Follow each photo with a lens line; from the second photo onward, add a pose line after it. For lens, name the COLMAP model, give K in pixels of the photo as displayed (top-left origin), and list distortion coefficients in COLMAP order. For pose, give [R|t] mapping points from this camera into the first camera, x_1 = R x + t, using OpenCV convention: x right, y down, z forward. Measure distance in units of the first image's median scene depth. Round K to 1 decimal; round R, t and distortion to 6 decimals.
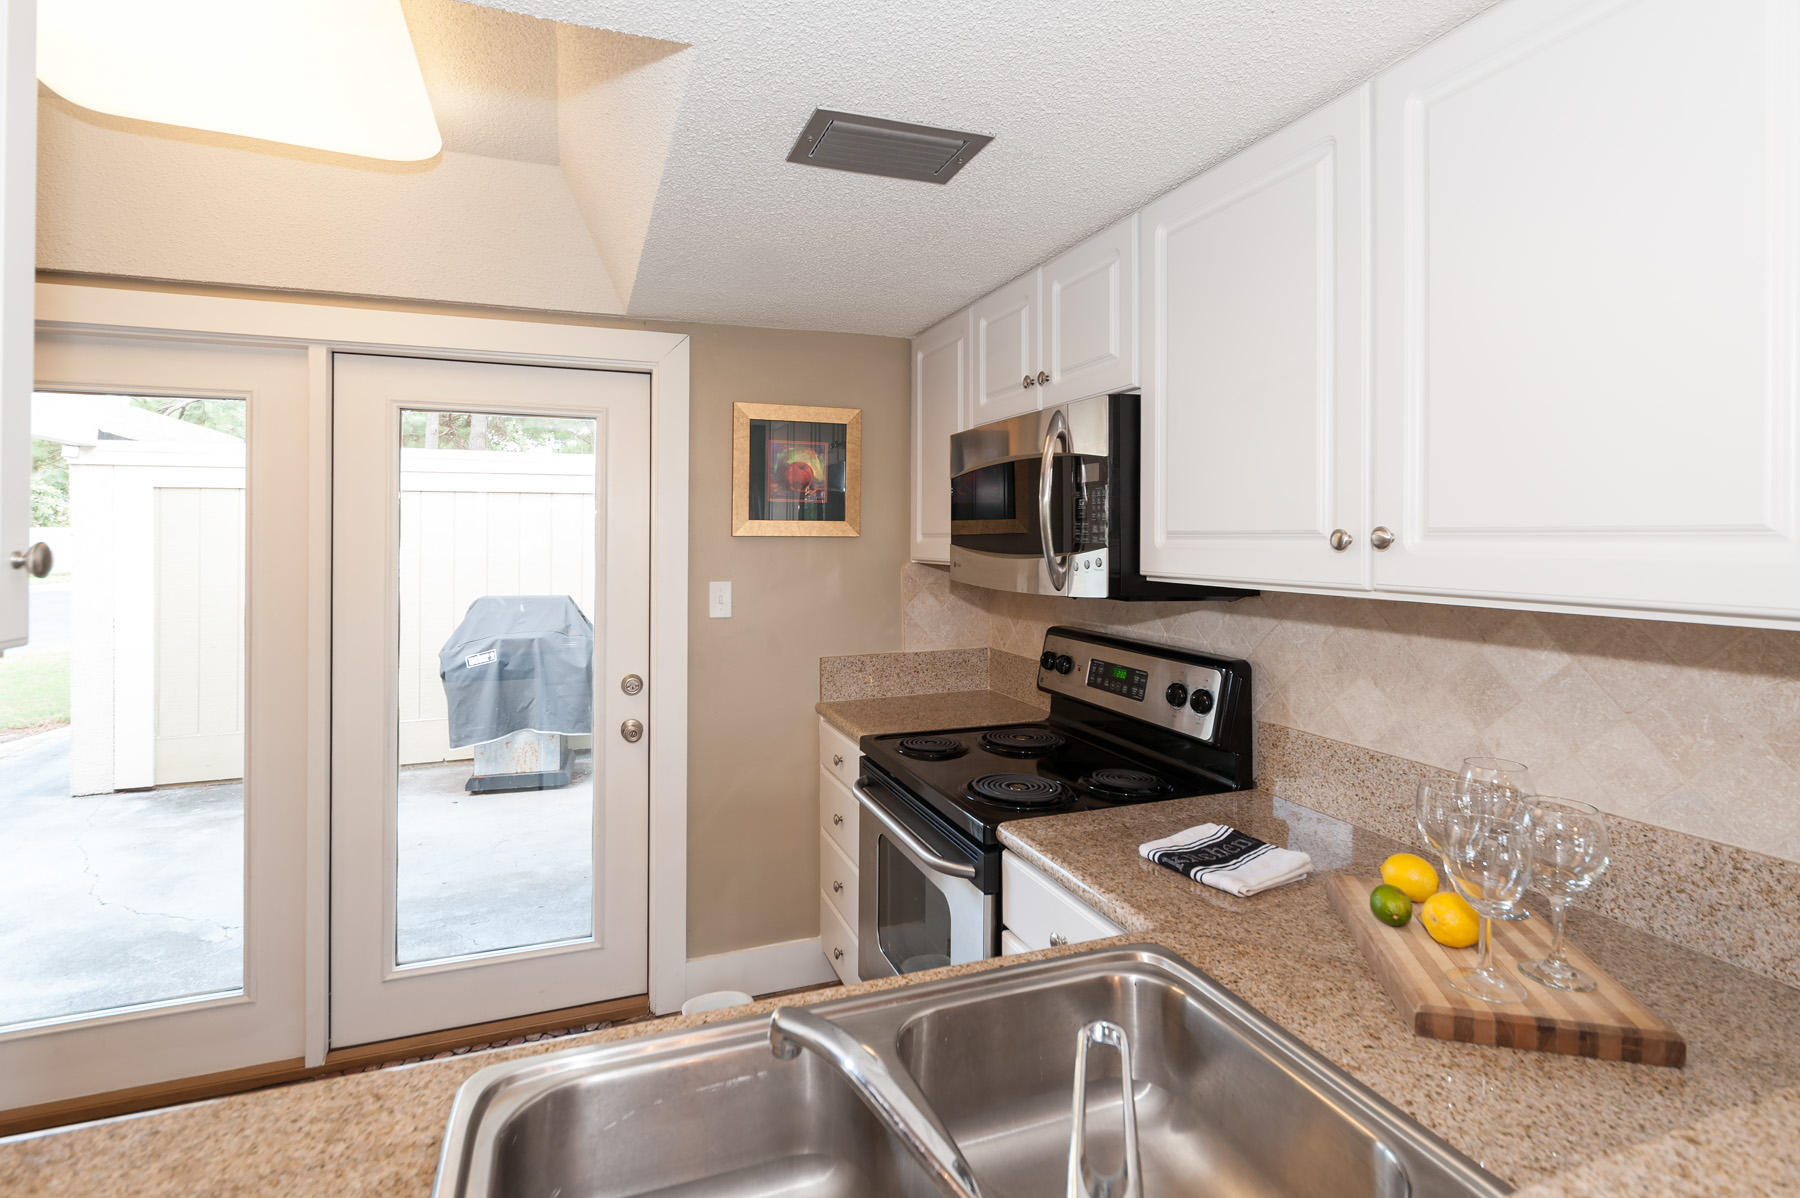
lens RADIAL K [[864.8, 0, 894.4], [0, 864.8, 537.7], [0, 0, 1]] dist [0.000395, 0.000016]
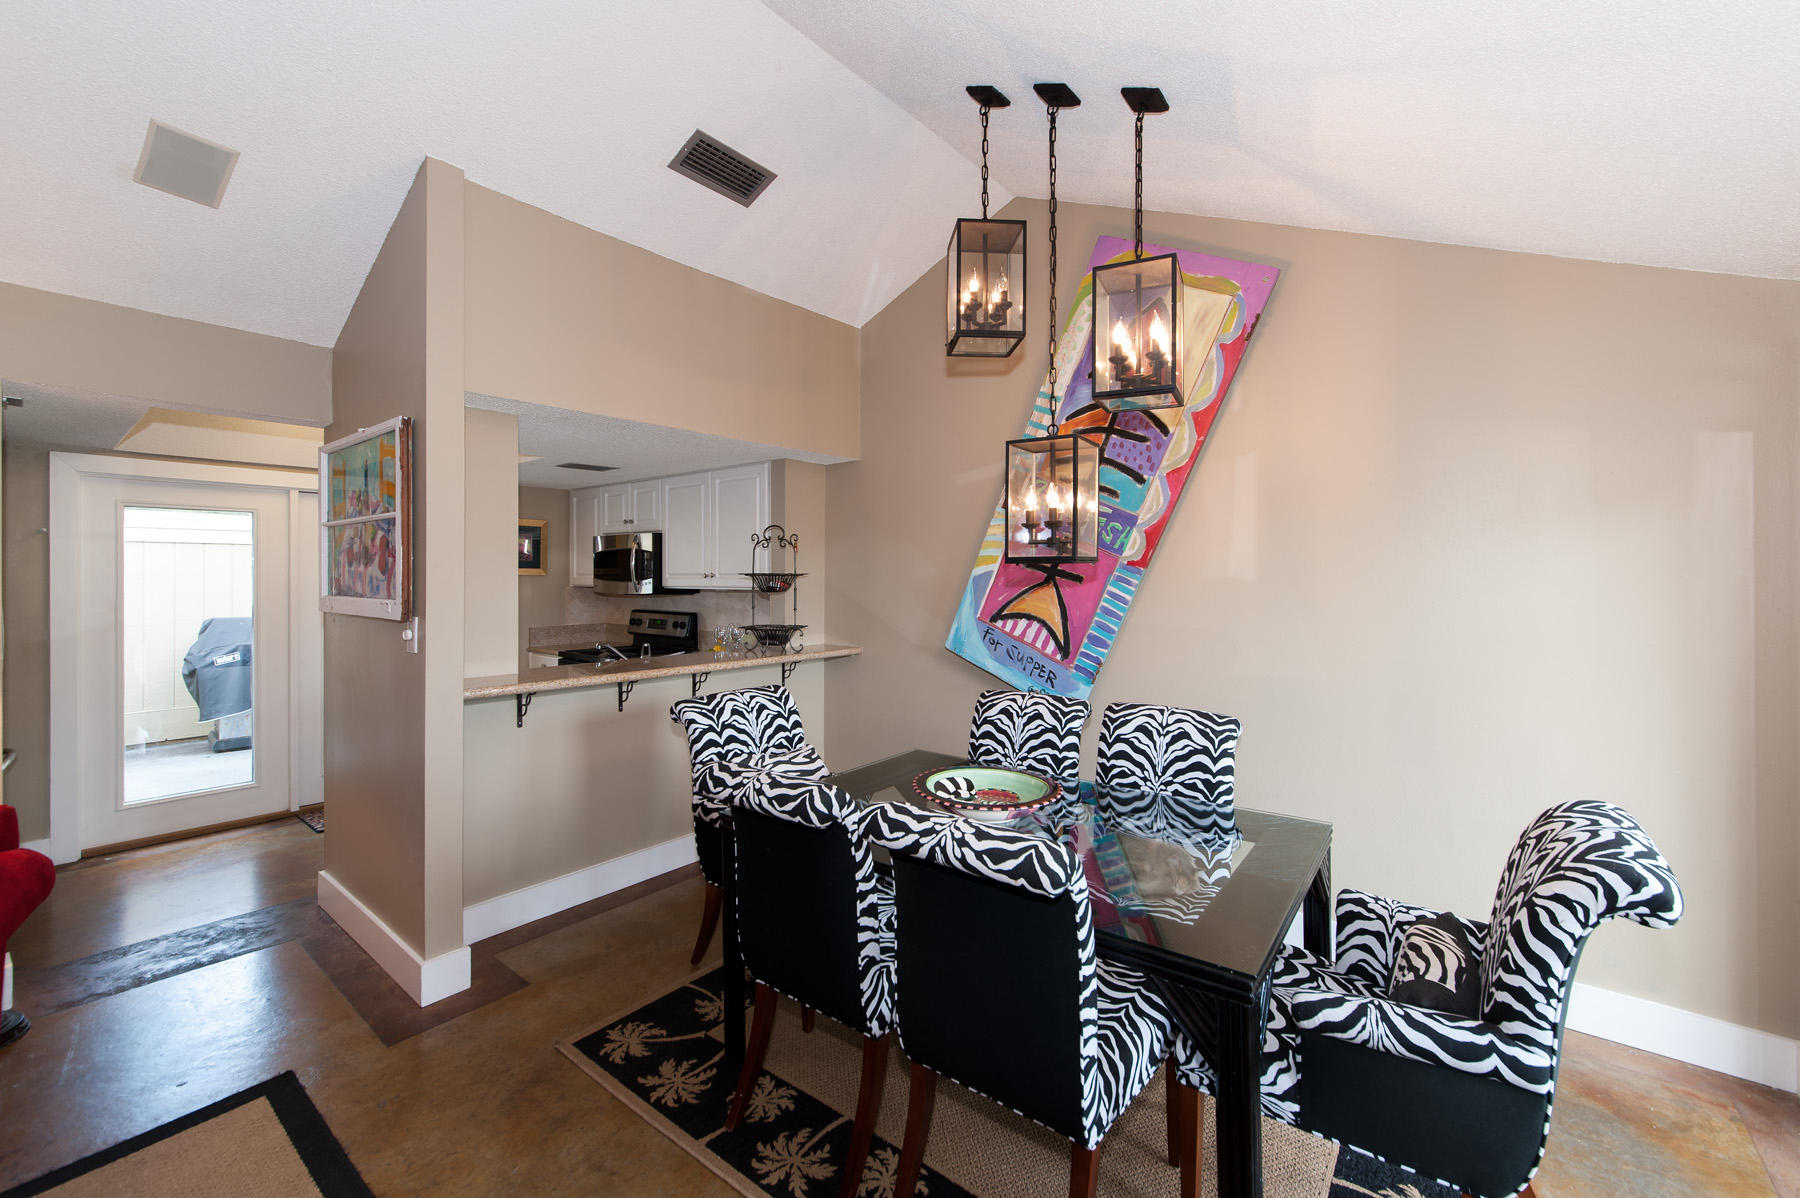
lens RADIAL K [[720.4, 0, 900.6], [0, 720.4, 583.7], [0, 0, 1]] dist [-0.013398, -0.000169]
pose [[0.852736, -0.004112, 0.522327, -0.323180], [0.000692, 0.999977, 0.006742, 0.011936], [-0.522342, -0.005388, 0.852719, -1.559655]]
